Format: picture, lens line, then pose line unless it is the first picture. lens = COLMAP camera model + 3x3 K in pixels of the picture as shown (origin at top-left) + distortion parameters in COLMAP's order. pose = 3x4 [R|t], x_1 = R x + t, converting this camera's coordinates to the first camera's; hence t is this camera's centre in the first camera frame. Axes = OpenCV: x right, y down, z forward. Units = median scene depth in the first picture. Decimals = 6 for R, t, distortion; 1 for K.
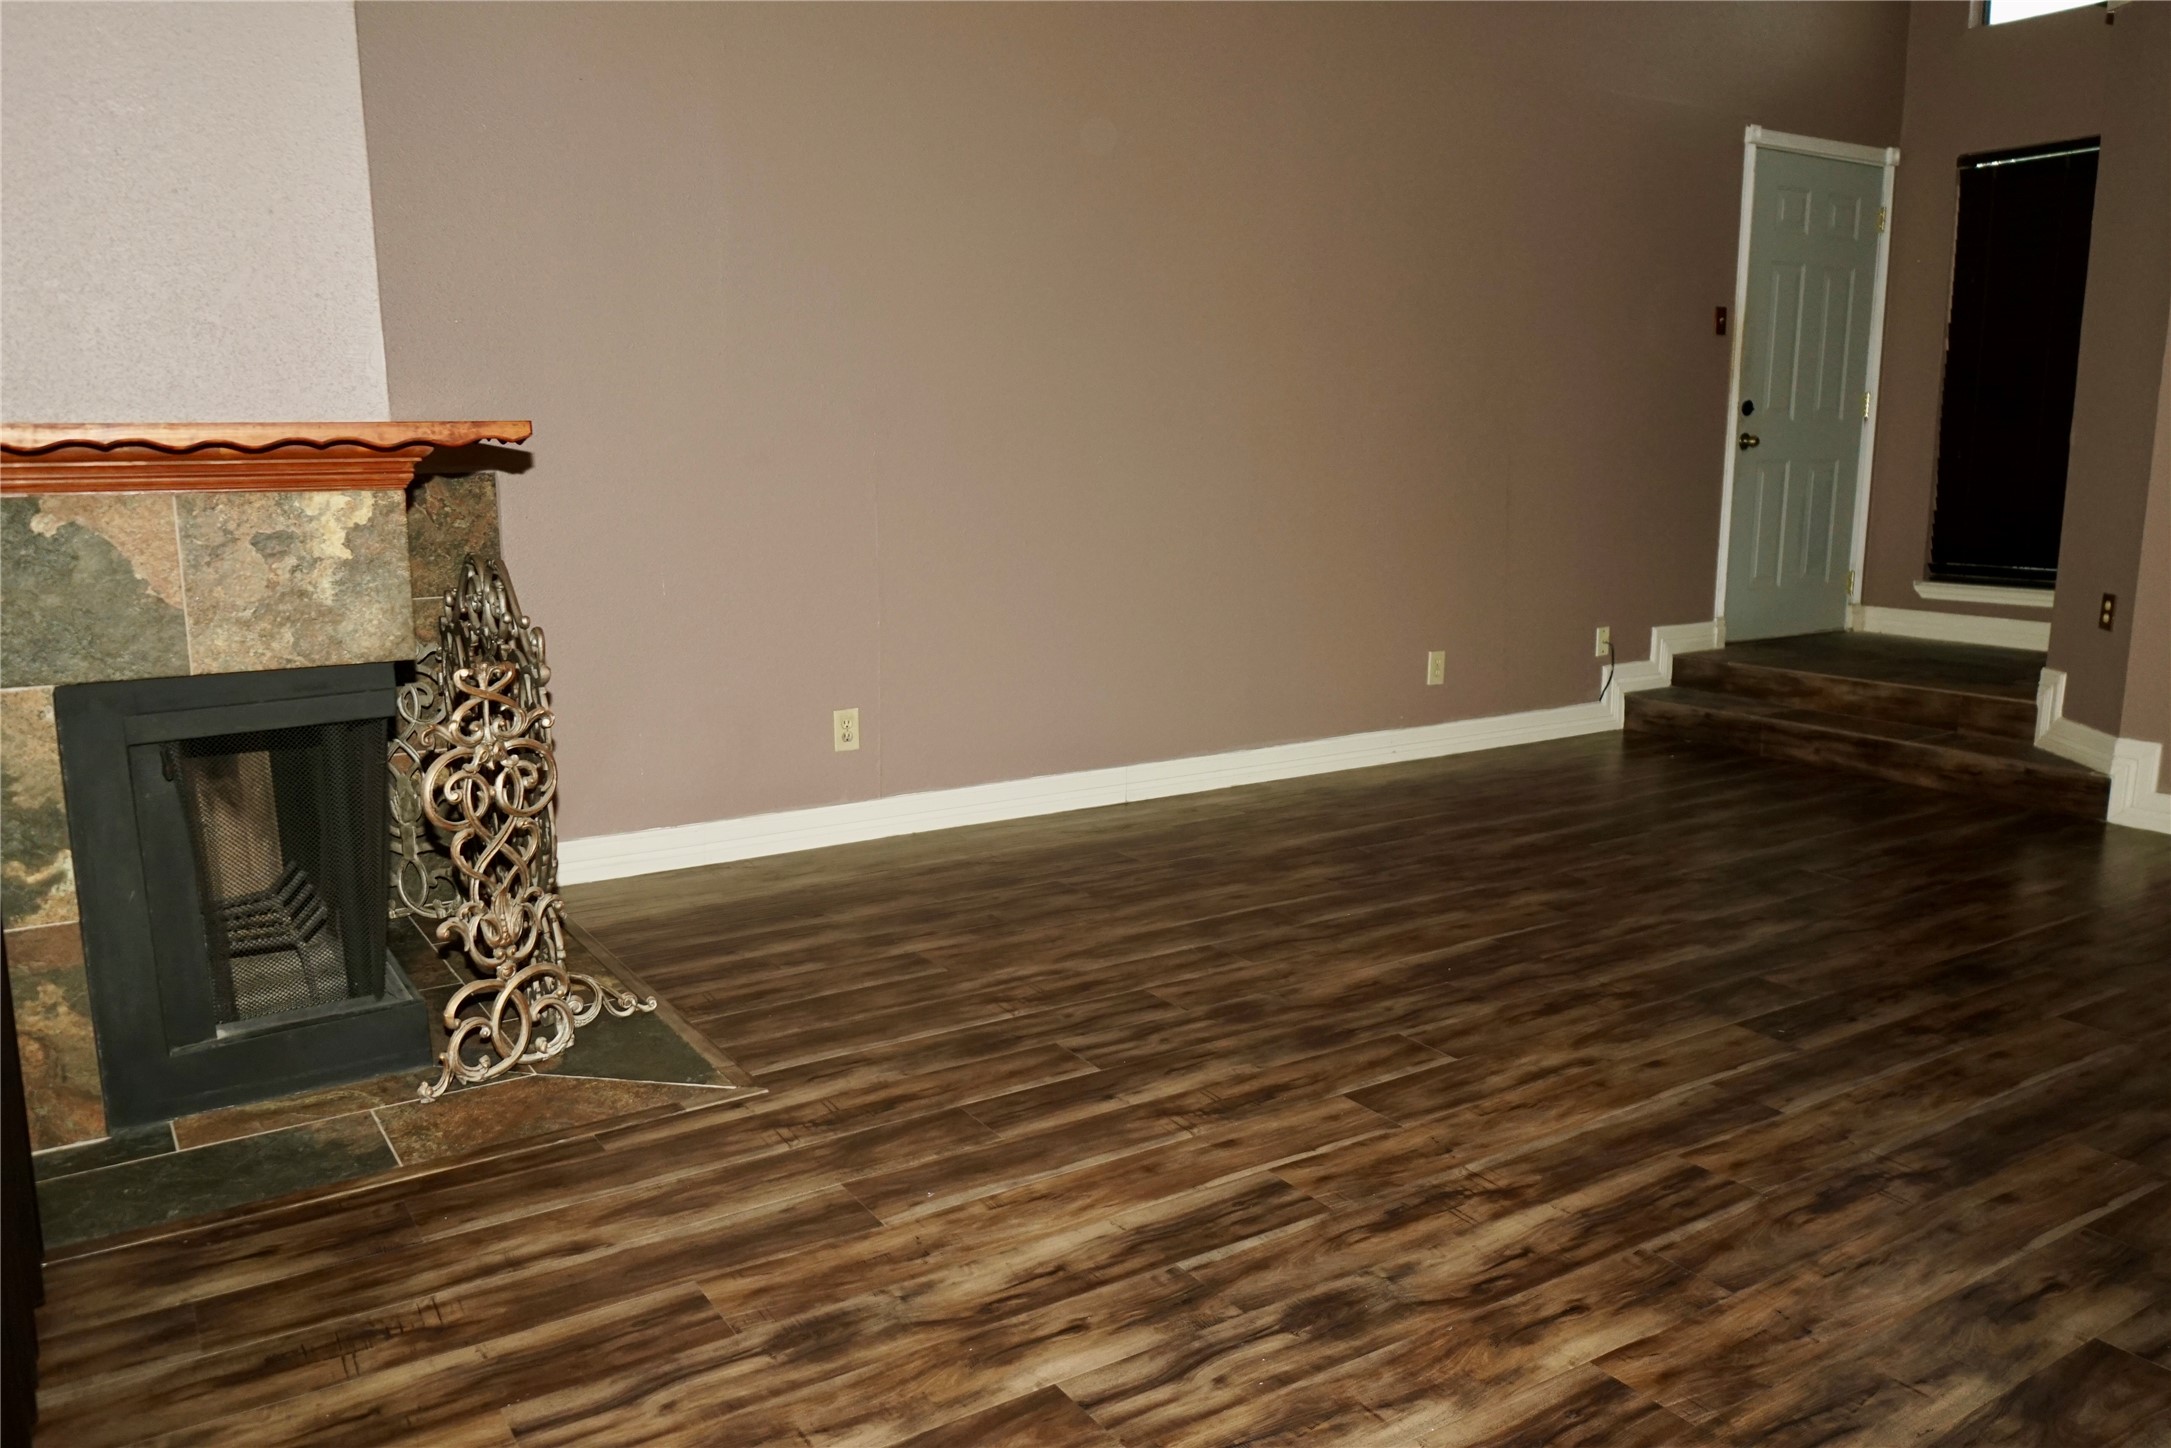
lens RADIAL K [[1606.6, 0, 1079.7], [0, 1606.6, 730.4], [0, 0, 1]] dist [-0.005144, 0.001964]
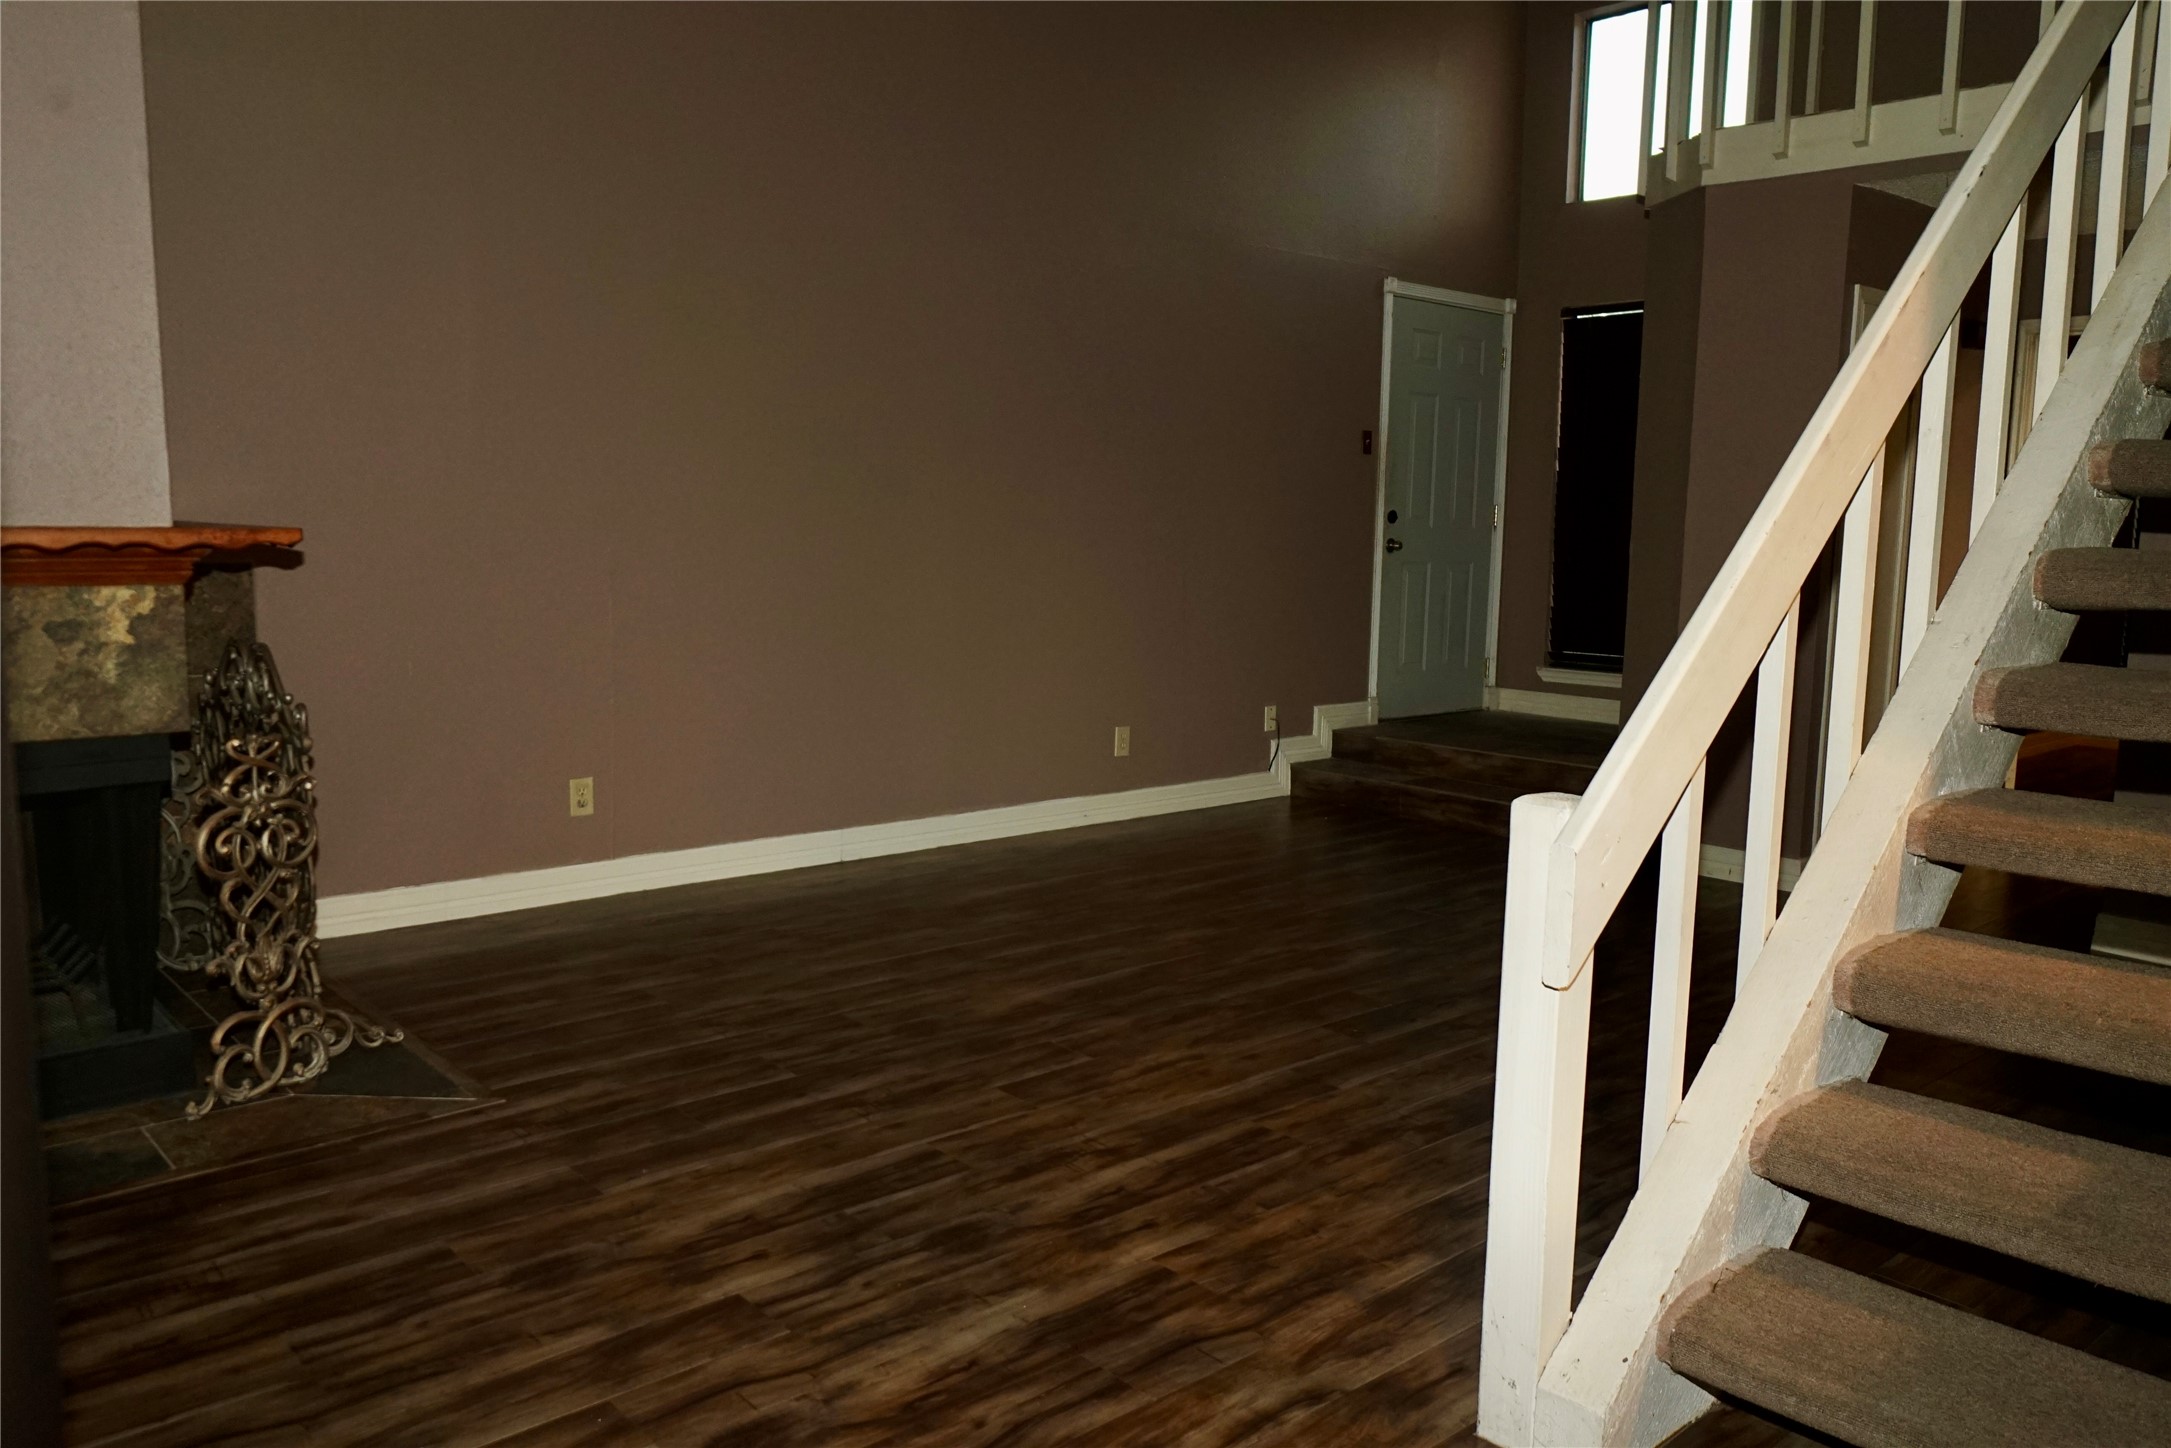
lens RADIAL K [[1606.6, 0, 1078.6], [0, 1606.6, 730.0], [0, 0, 1]] dist [-0.005144, 0.001964]
pose [[0.988559, 0.000331, 0.150837, 0.039990], [0.006992, 0.998822, -0.048021, 0.014030], [-0.150675, 0.048526, 0.987392, -0.219464]]
